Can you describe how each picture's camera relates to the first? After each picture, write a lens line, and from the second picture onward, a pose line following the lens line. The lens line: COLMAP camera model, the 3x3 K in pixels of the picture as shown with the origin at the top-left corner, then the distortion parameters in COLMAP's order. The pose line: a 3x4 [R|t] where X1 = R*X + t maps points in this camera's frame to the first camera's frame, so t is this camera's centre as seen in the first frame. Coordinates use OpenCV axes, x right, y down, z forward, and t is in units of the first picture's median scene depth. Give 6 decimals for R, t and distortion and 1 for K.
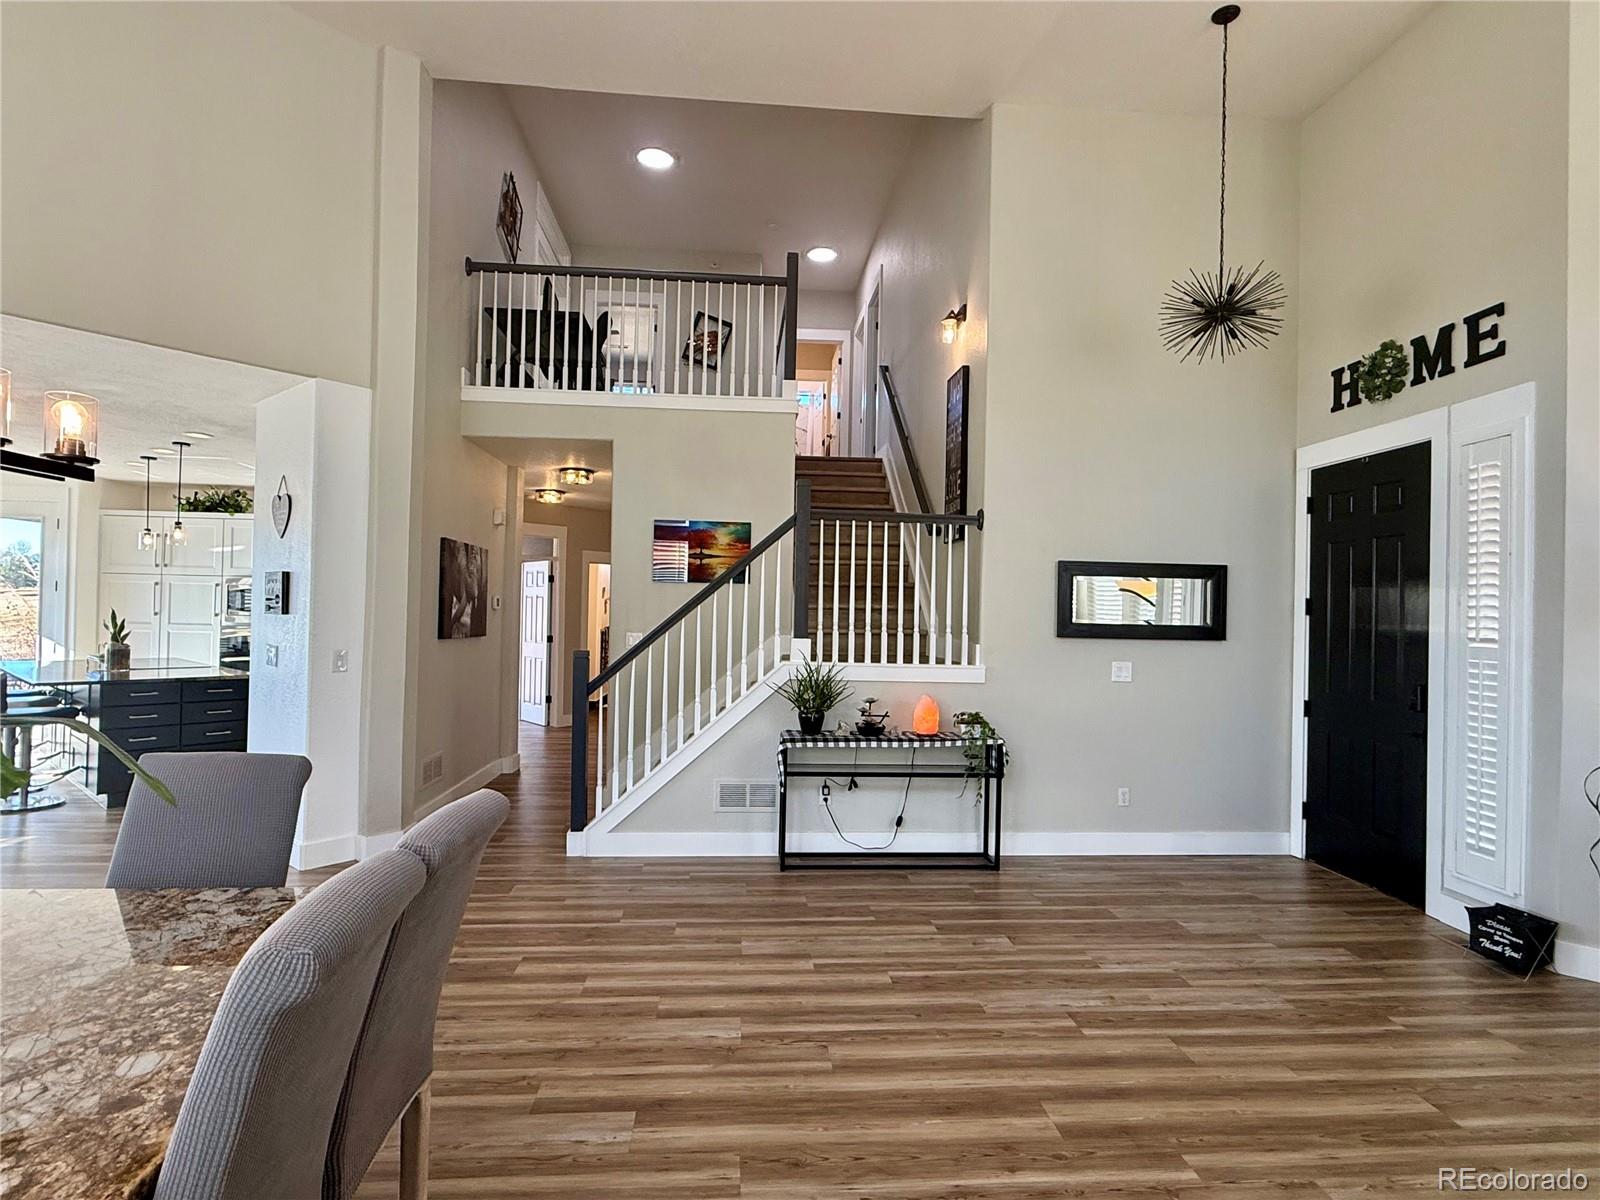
lens RADIAL K [[817.4, 0, 797.5], [0, 817.4, 601.2], [0, 0, 1]] dist [-0.002537, -0.000724]
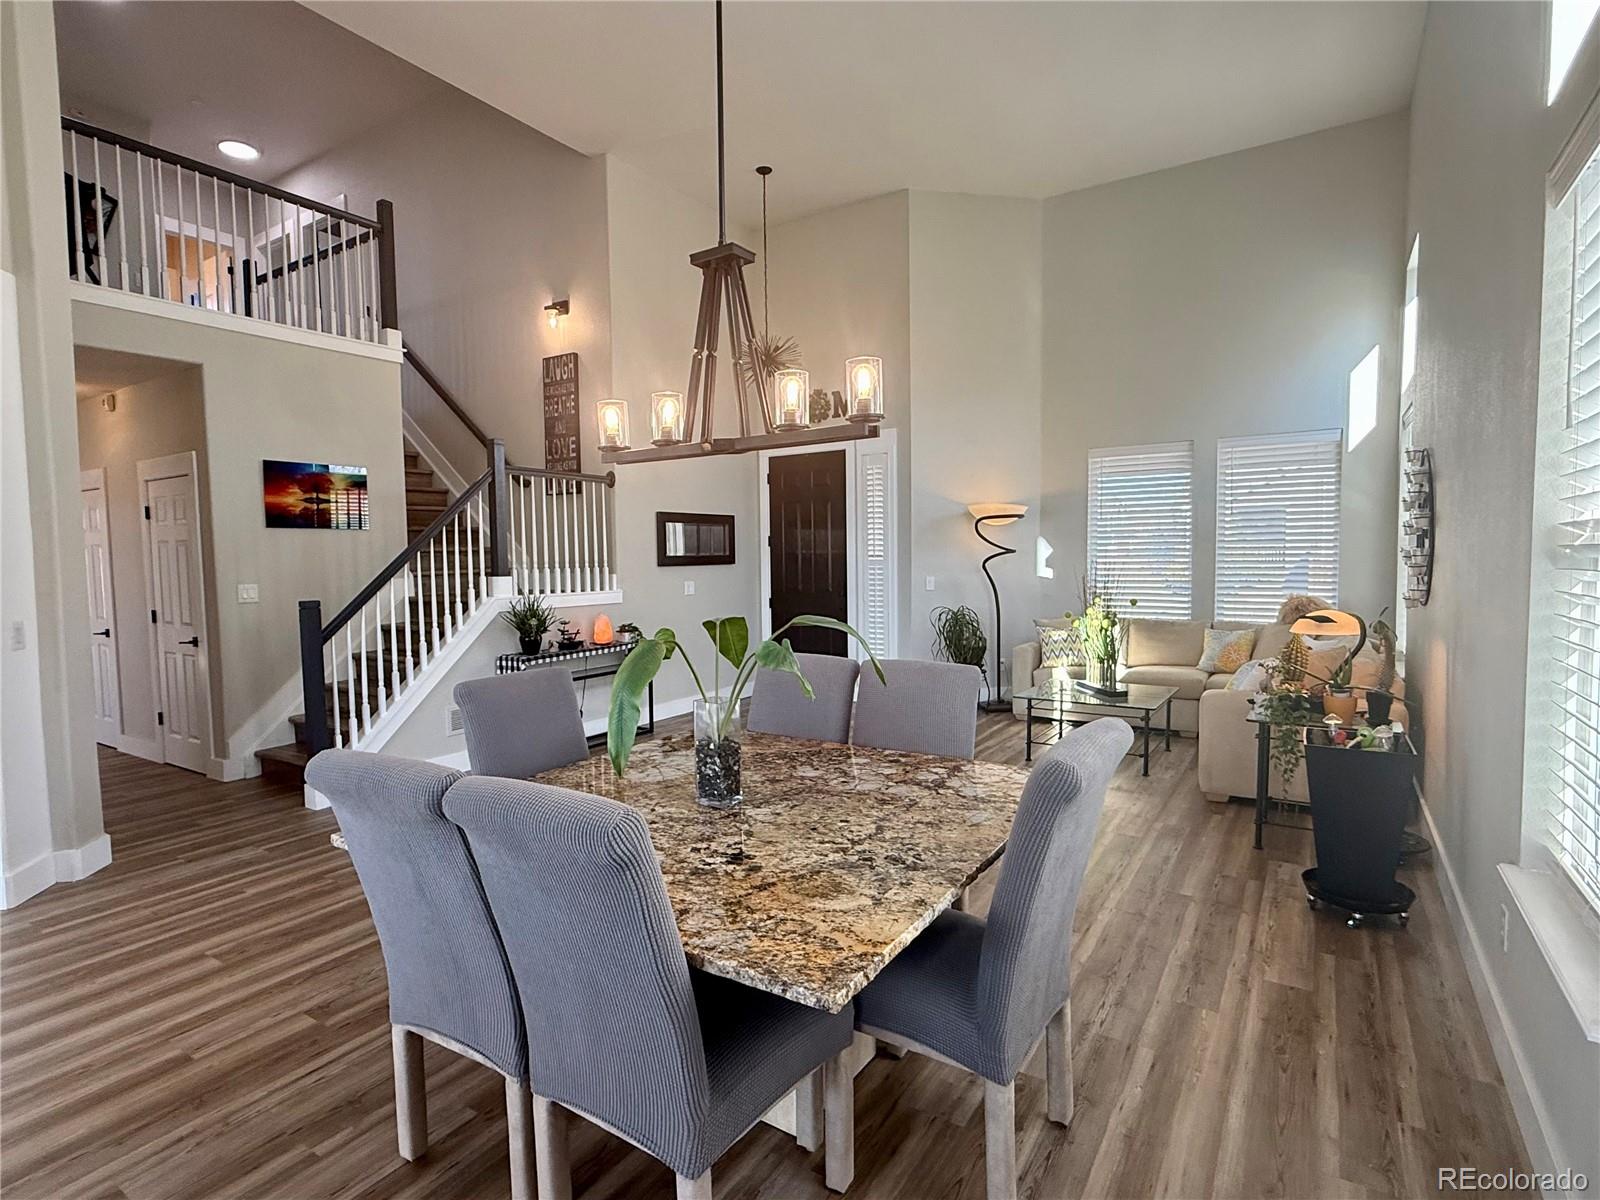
lens RADIAL K [[817.4, 0, 792.6], [0, 817.4, 600.0], [0, 0, 1]] dist [-0.002537, -0.000724]
pose [[0.613324, -0.075440, 0.786220, -0.658813], [0.016761, 0.996447, 0.082538, -0.010773], [-0.789653, -0.037445, 0.612410, -0.045710]]
